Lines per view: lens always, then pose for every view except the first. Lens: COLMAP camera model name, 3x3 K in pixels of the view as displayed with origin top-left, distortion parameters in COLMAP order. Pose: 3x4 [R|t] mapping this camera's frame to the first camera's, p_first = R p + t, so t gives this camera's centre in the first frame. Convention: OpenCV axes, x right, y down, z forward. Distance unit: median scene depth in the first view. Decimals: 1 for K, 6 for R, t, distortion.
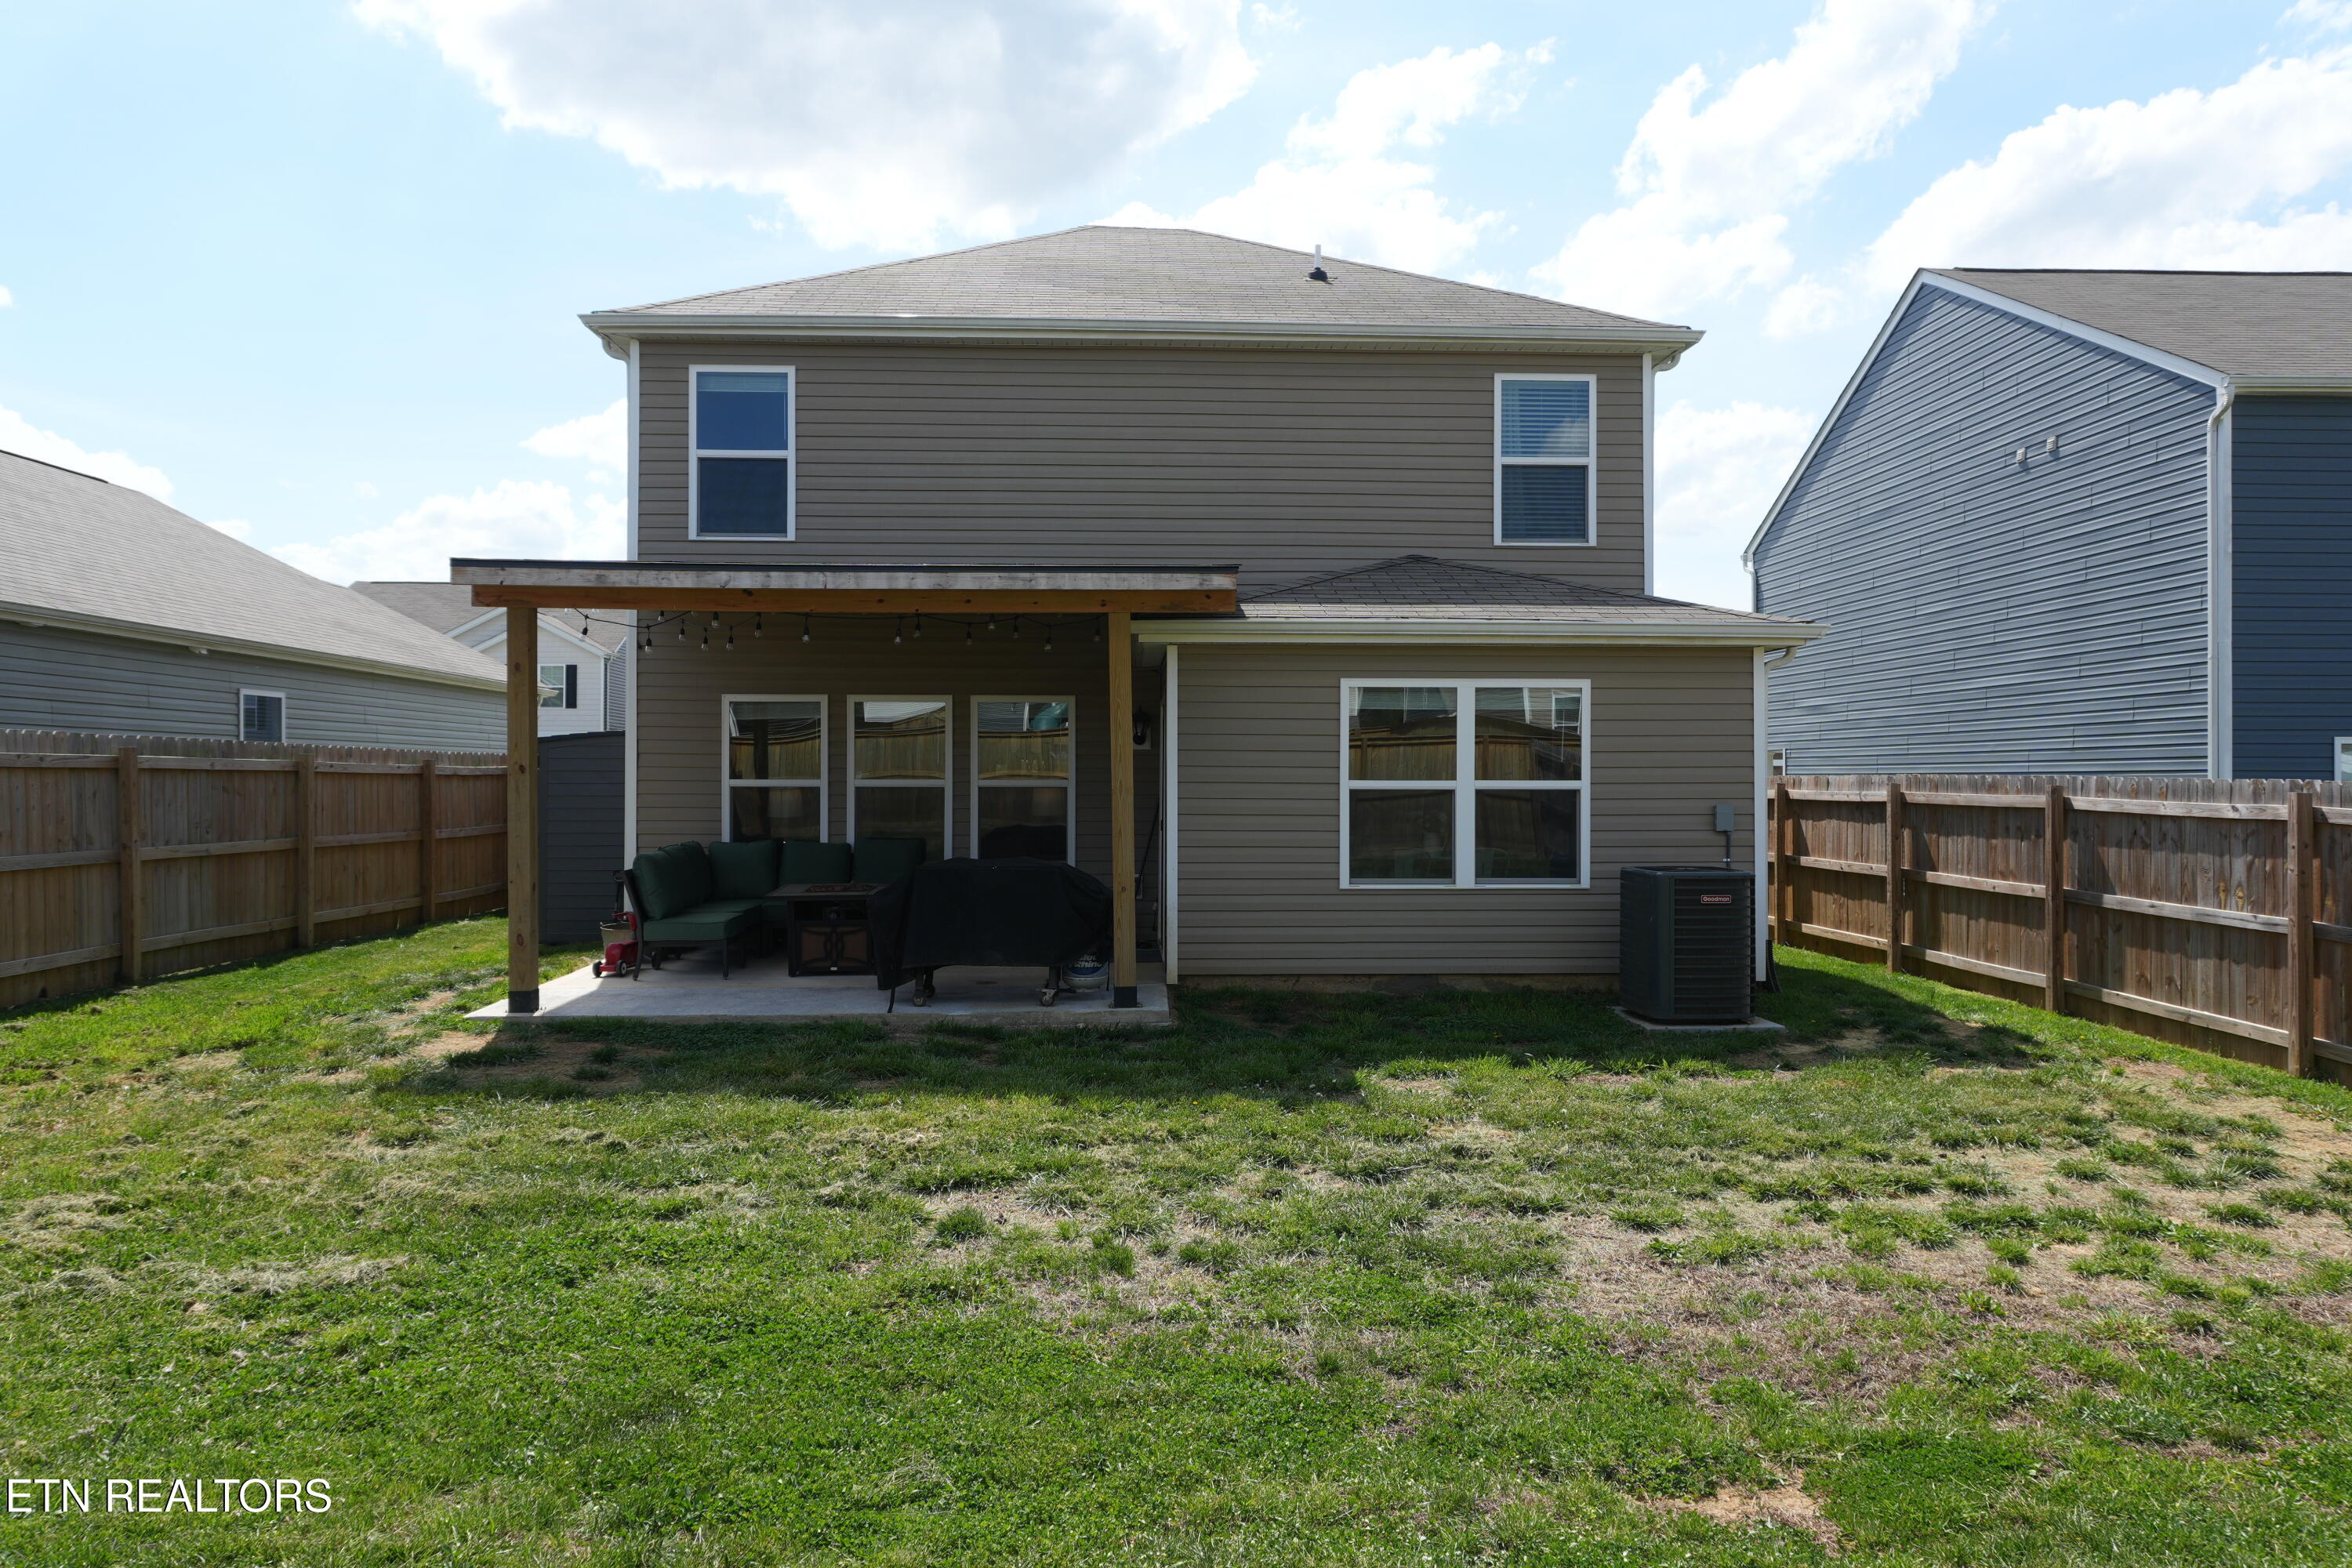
lens RADIAL K [[1575.2, 0, 1176.0], [0, 1575.2, 784.0], [0, 0, 1]] dist [0.004569, 0.001636]
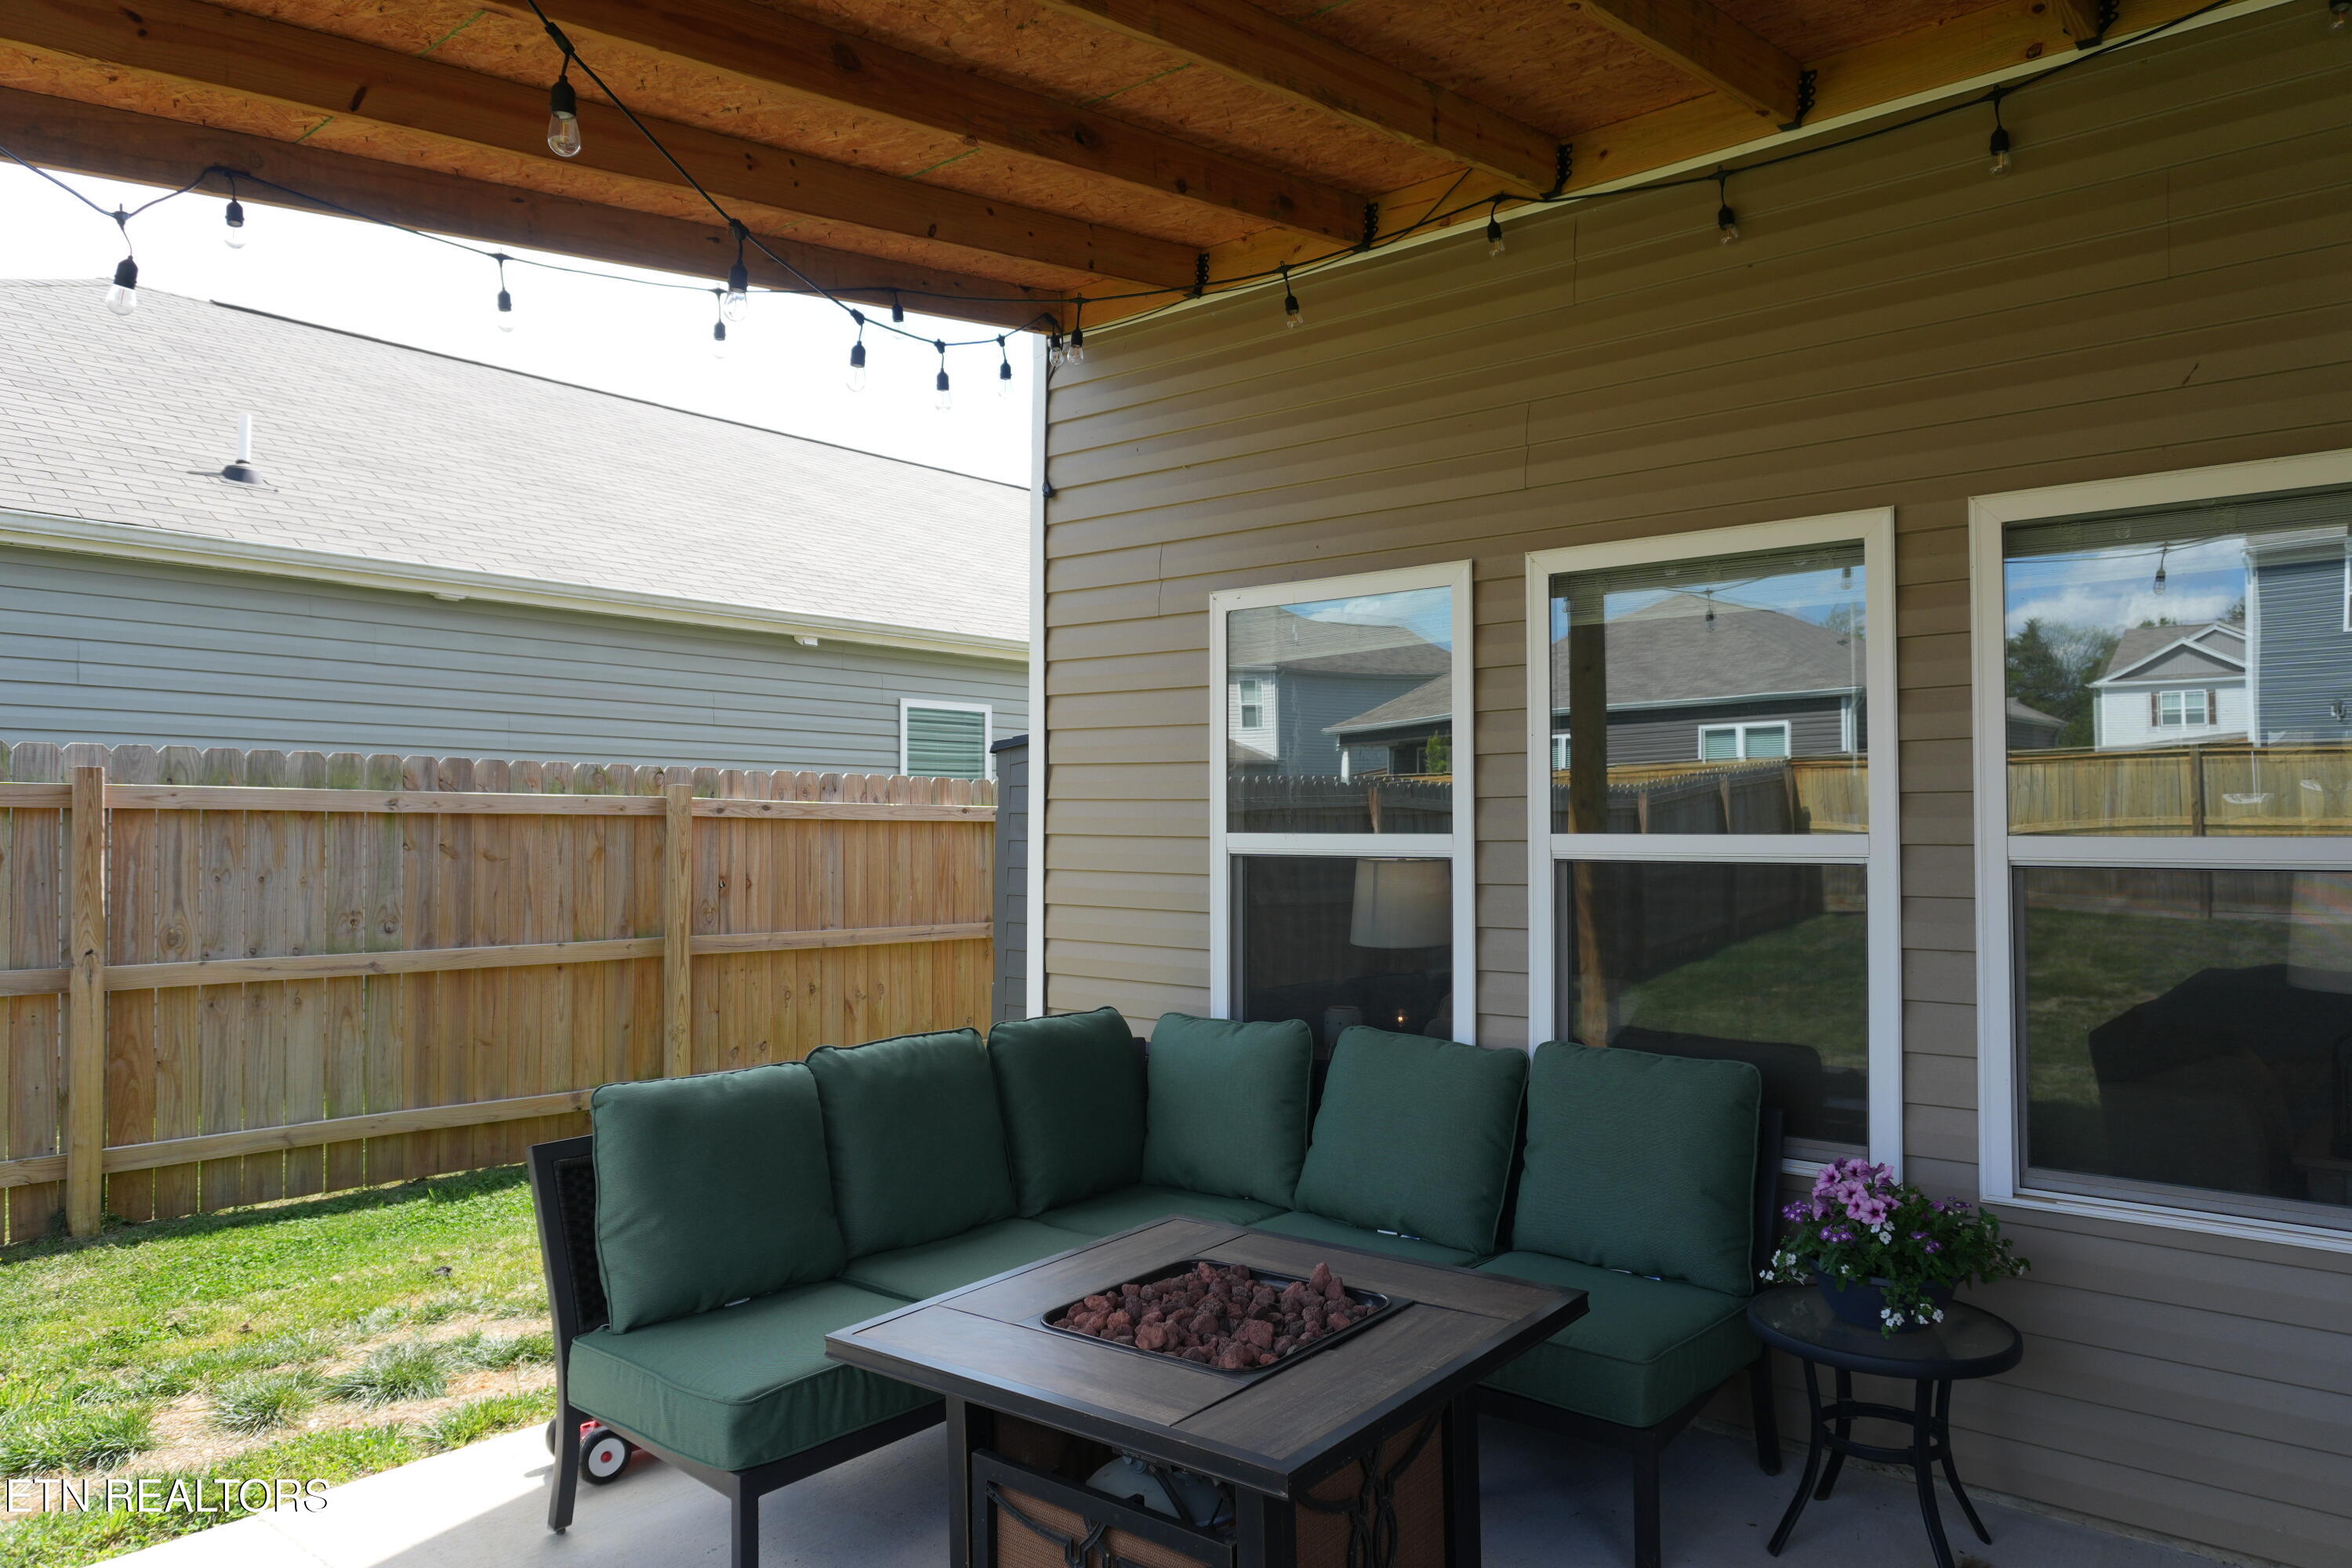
lens RADIAL K [[1575.2, 0, 1176.0], [0, 1575.2, 784.0], [0, 0, 1]] dist [0.004569, 0.001636]
pose [[0.744754, -0.018355, -0.667087, -0.055590], [-0.002189, 0.999549, -0.029947, -0.003338], [0.667335, 0.023763, 0.744378, 0.721430]]
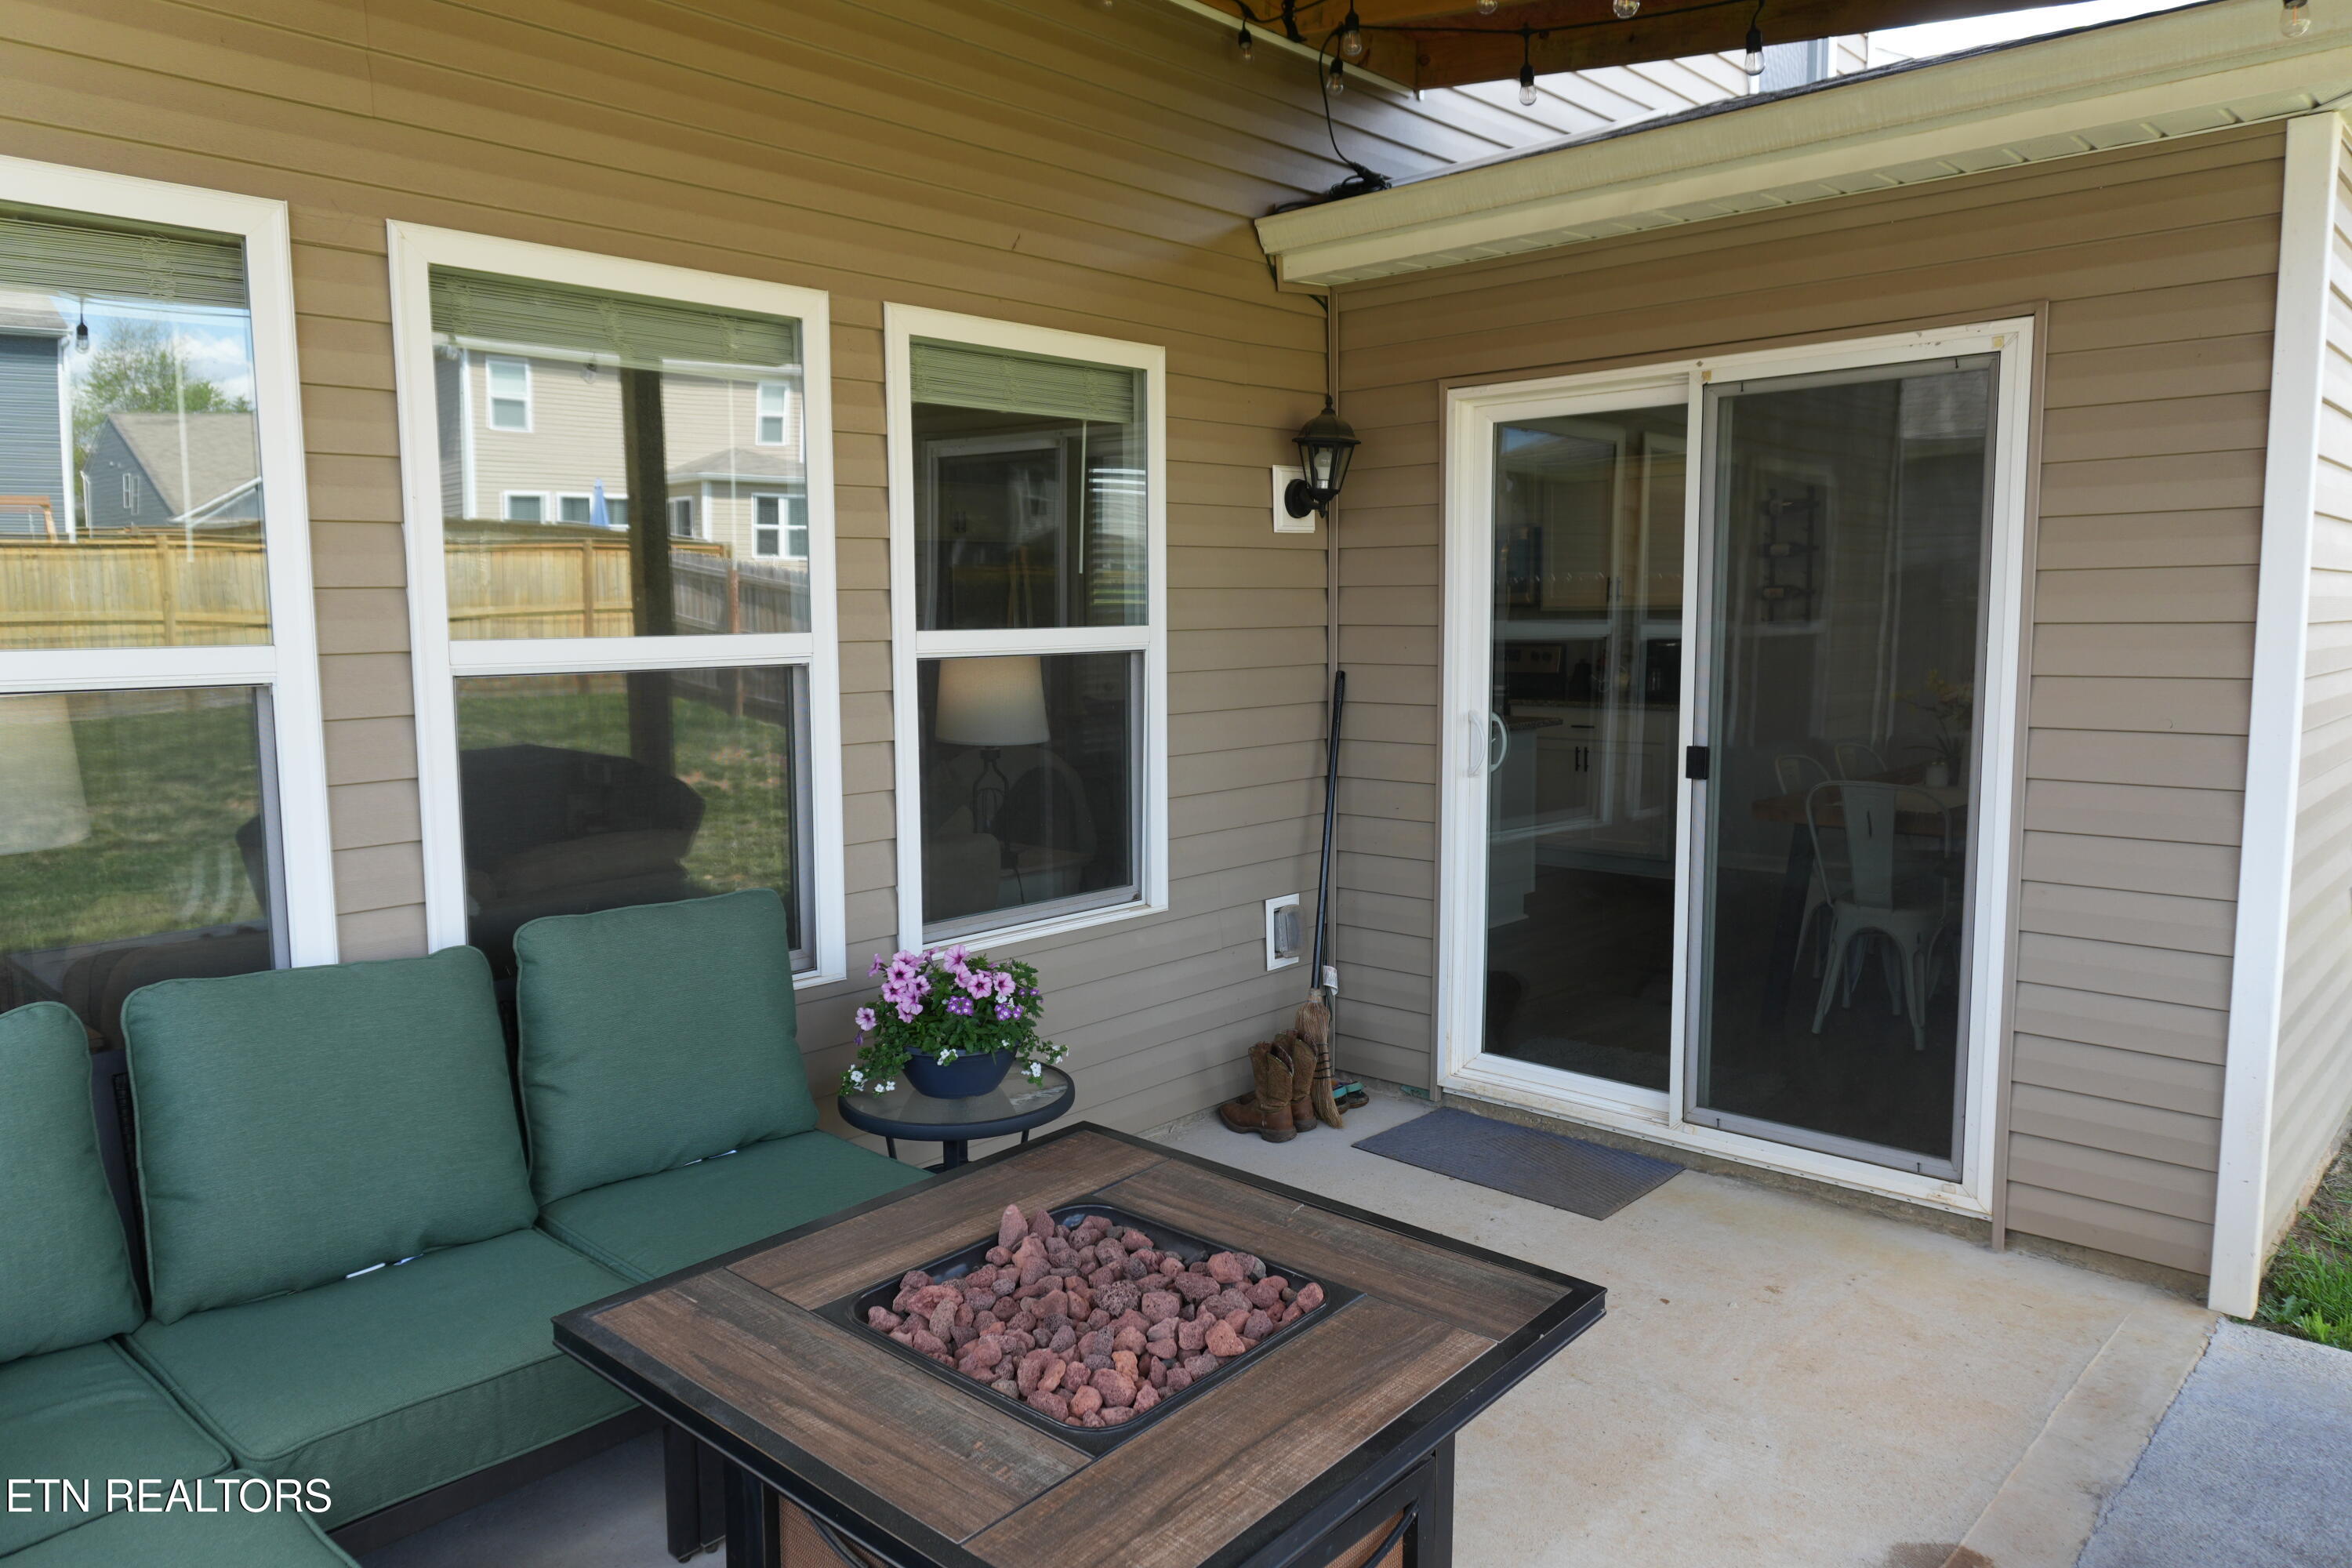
lens RADIAL K [[1575.2, 0, 1176.0], [0, 1575.2, 784.0], [0, 0, 1]] dist [0.004569, 0.001636]
pose [[0.705642, -0.082564, 0.703742, -0.283983], [0.018904, 0.995028, 0.097783, -0.002815], [-0.708317, -0.055696, 0.703694, 0.773584]]
